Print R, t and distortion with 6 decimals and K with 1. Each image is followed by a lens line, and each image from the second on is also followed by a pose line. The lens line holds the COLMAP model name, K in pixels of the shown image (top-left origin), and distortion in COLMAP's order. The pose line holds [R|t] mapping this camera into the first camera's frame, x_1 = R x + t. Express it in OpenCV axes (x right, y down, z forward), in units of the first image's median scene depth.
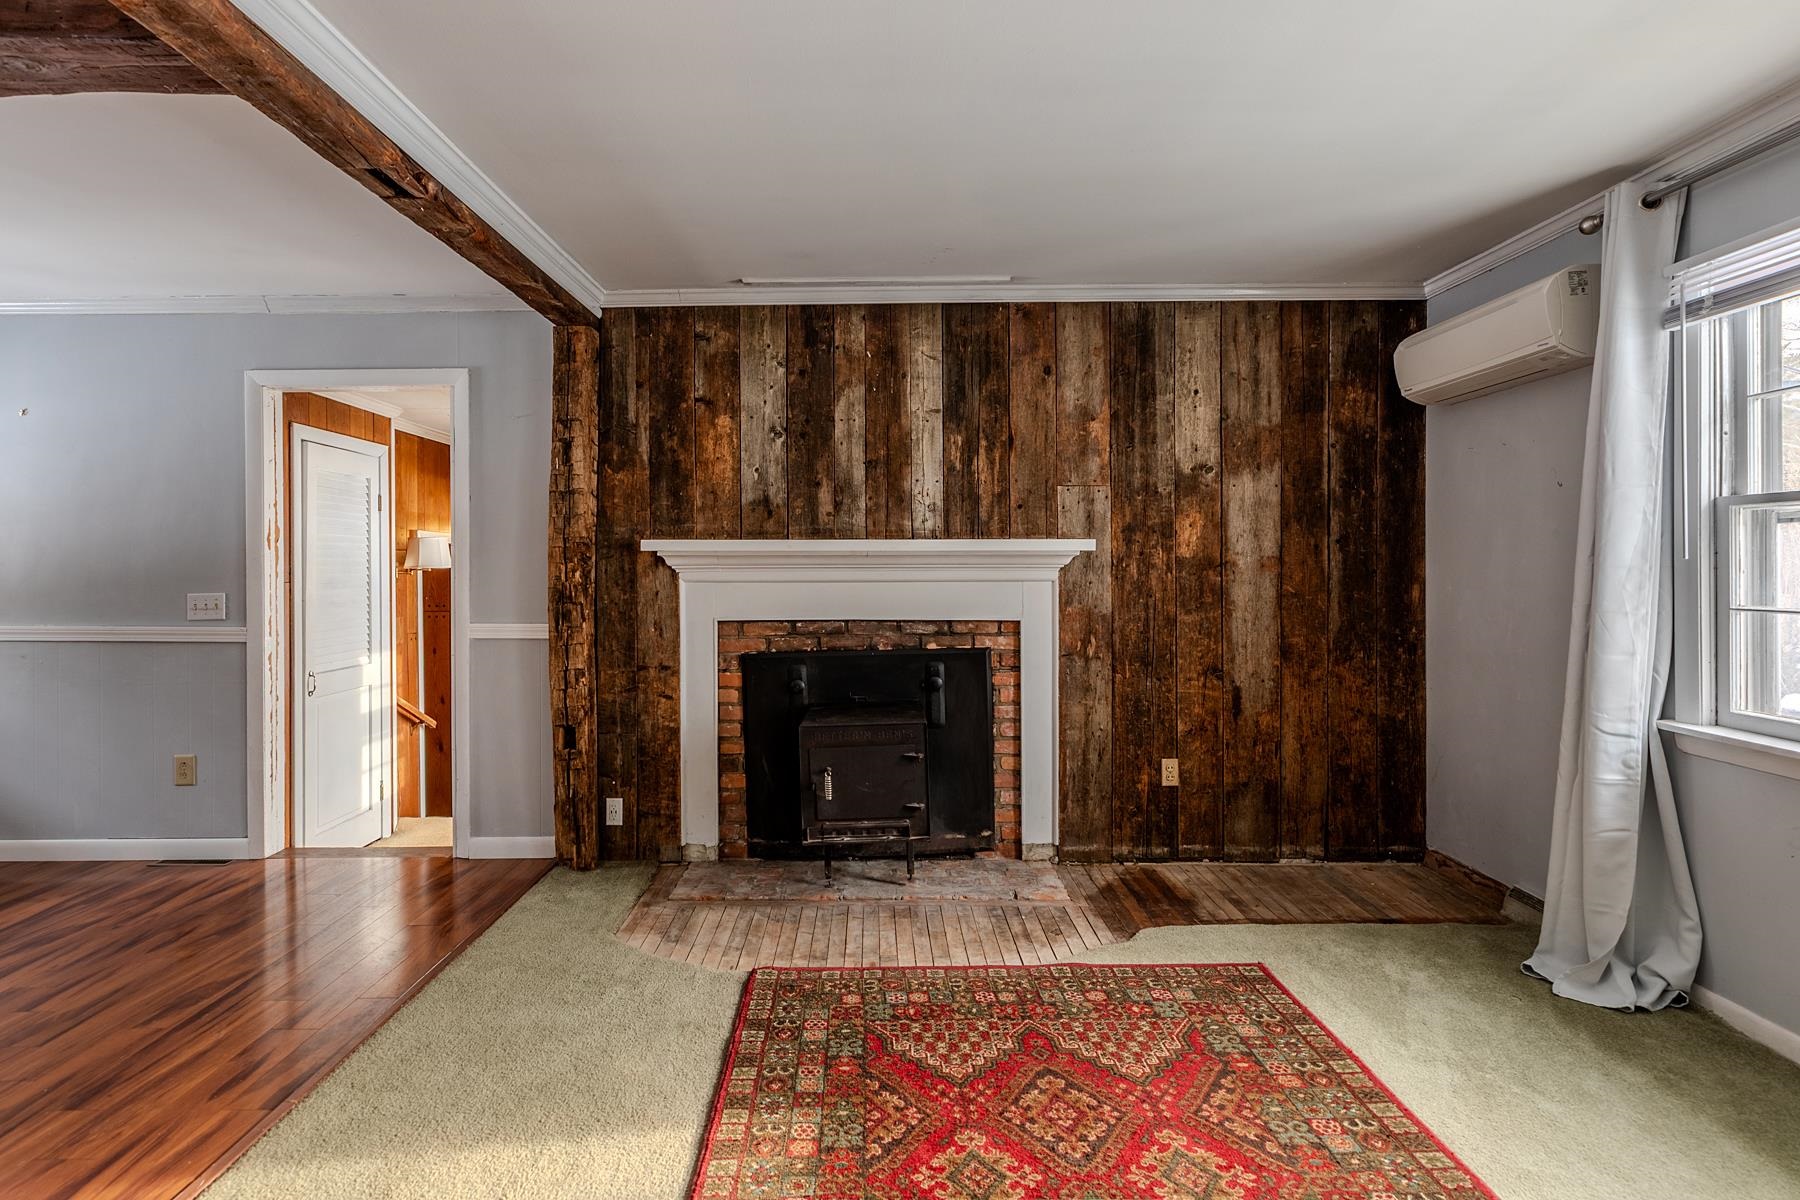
lens RADIAL K [[843.9, 0, 838.3], [0, 843.9, 568.3], [0, 0, 1]] dist [0.003911, 0.000801]
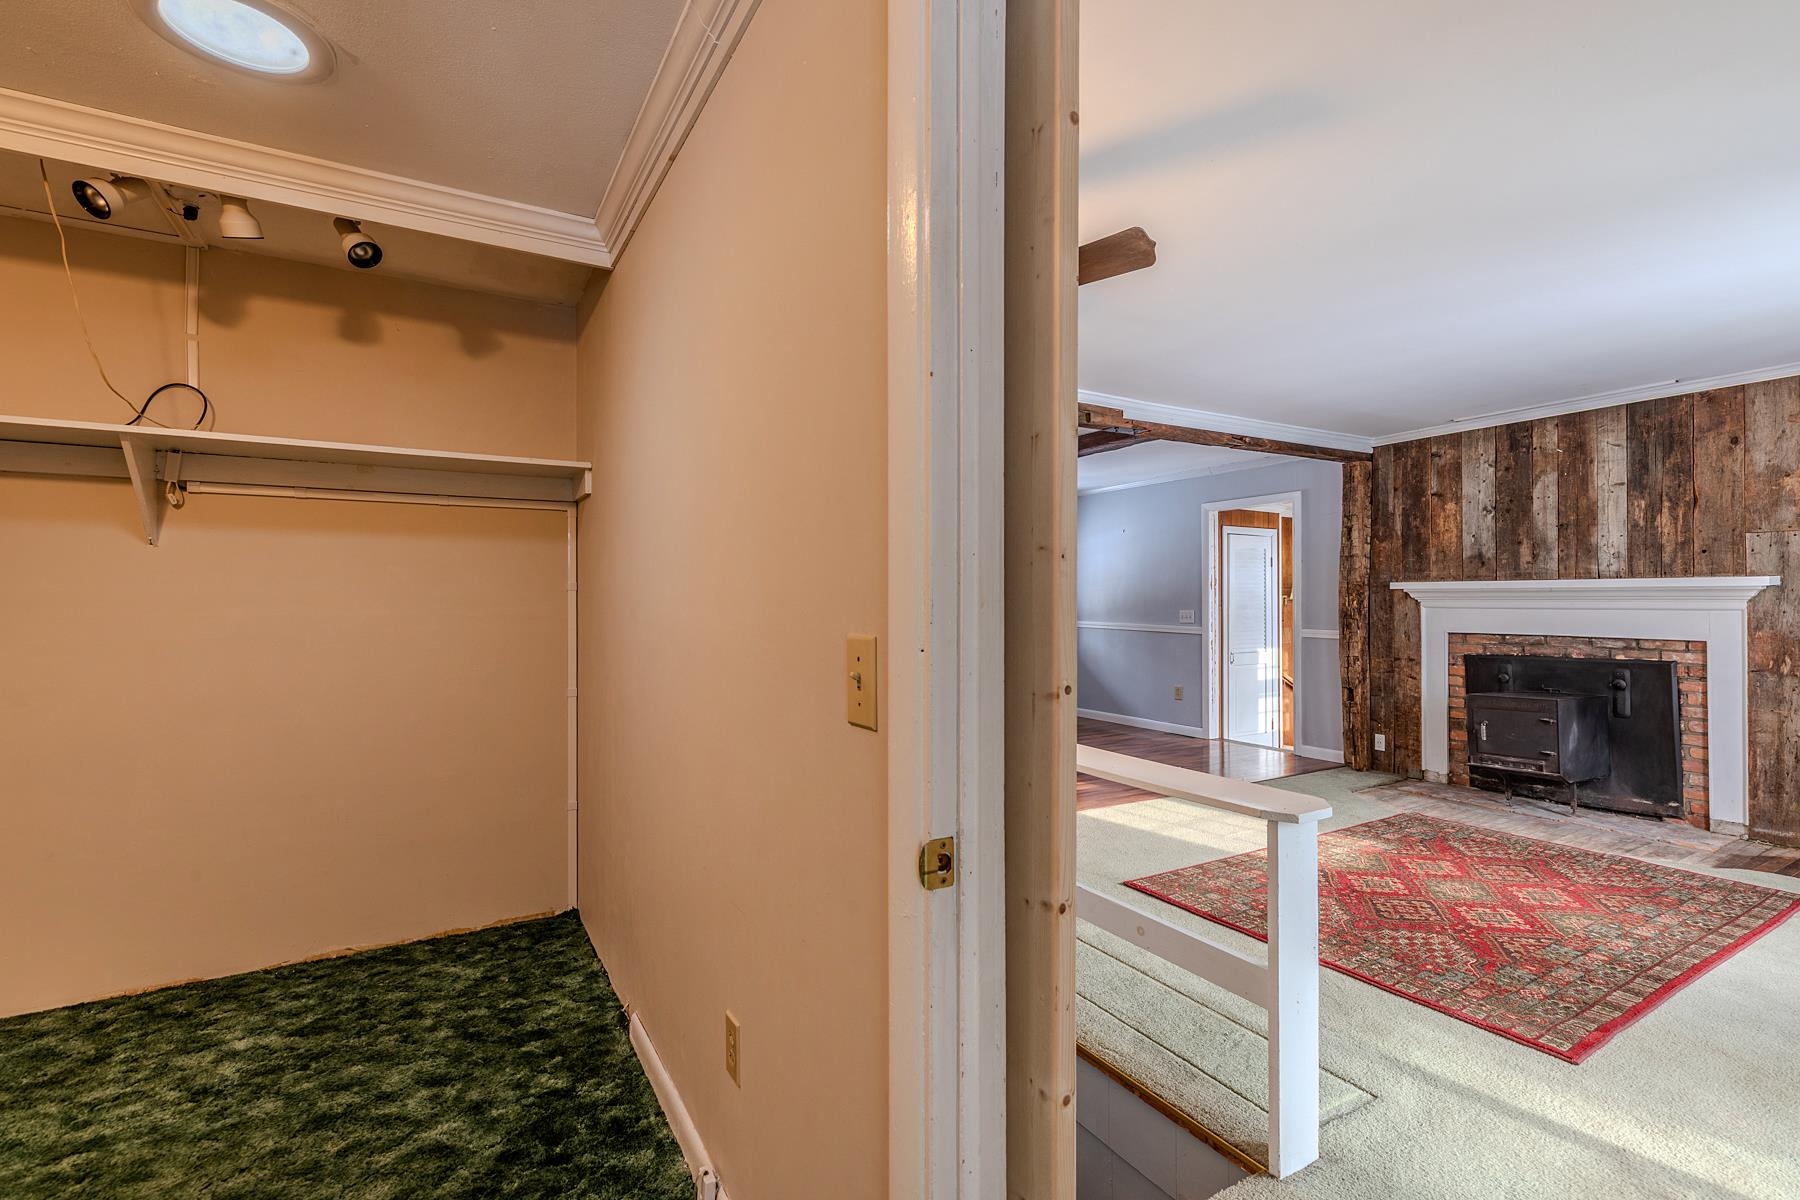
lens RADIAL K [[843.9, 0, 896.0], [0, 843.9, 597.3], [0, 0, 1]] dist [0.003911, 0.000801]
pose [[0.512722, 0.000090, -0.858555, 0.687627], [-0.002706, 0.999995, -0.001511, 0.001279], [0.858550, 0.003098, 0.512720, -0.699827]]
